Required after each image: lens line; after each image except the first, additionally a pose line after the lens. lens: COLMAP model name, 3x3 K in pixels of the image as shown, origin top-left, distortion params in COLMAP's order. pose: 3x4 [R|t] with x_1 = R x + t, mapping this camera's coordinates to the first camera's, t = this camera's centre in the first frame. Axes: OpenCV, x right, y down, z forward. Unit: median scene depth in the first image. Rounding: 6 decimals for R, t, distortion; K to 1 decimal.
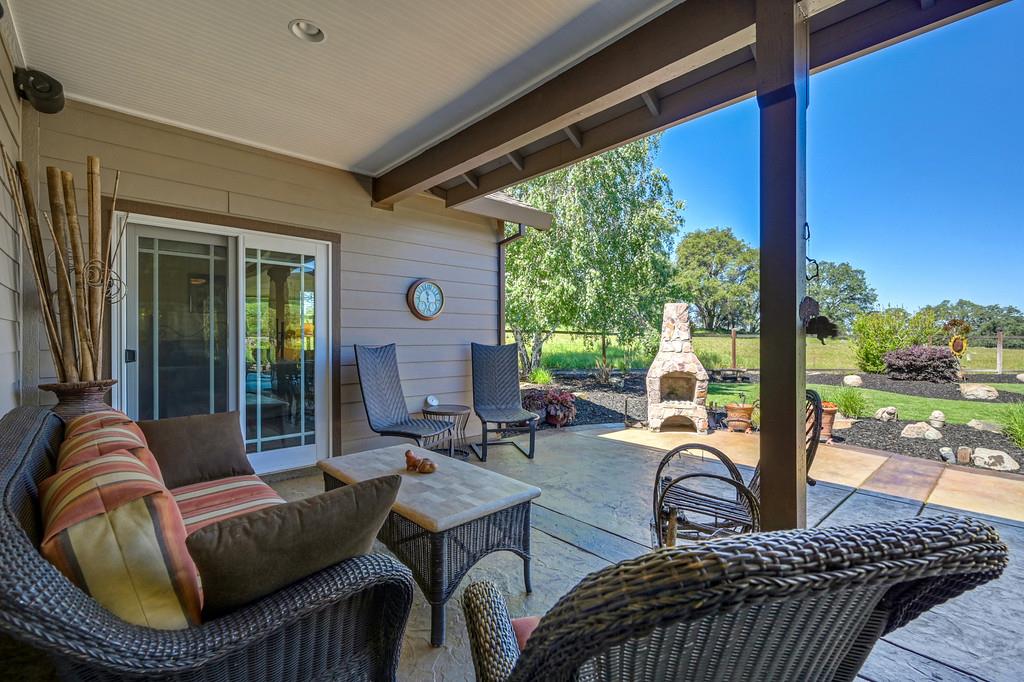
lens RADIAL K [[446.3, 0, 507.2], [0, 446.3, 338.3], [0, 0, 1]] dist [0.000887, -0.000390]
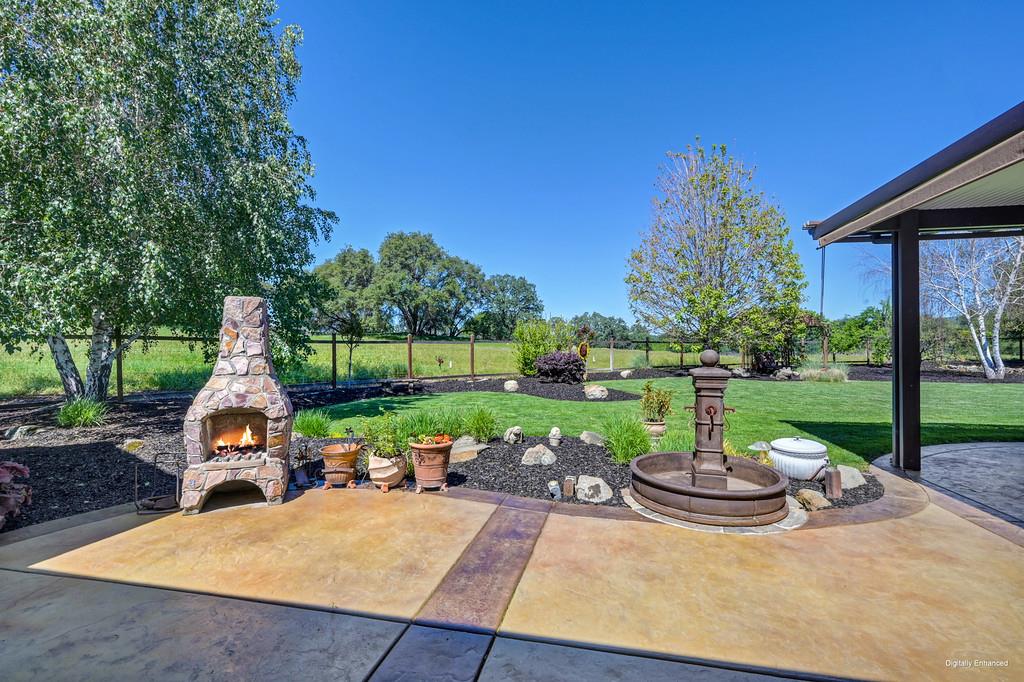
lens RADIAL K [[476.7, 0, 512.0], [0, 476.7, 341.0], [0, 0, 1]] dist [0.001270, 0.000071]
pose [[0.812472, -0.002663, 0.582994, 0.296099], [0.004563, 0.999988, -0.001792, -0.013168], [-0.582982, 0.004116, 0.812474, 0.235361]]
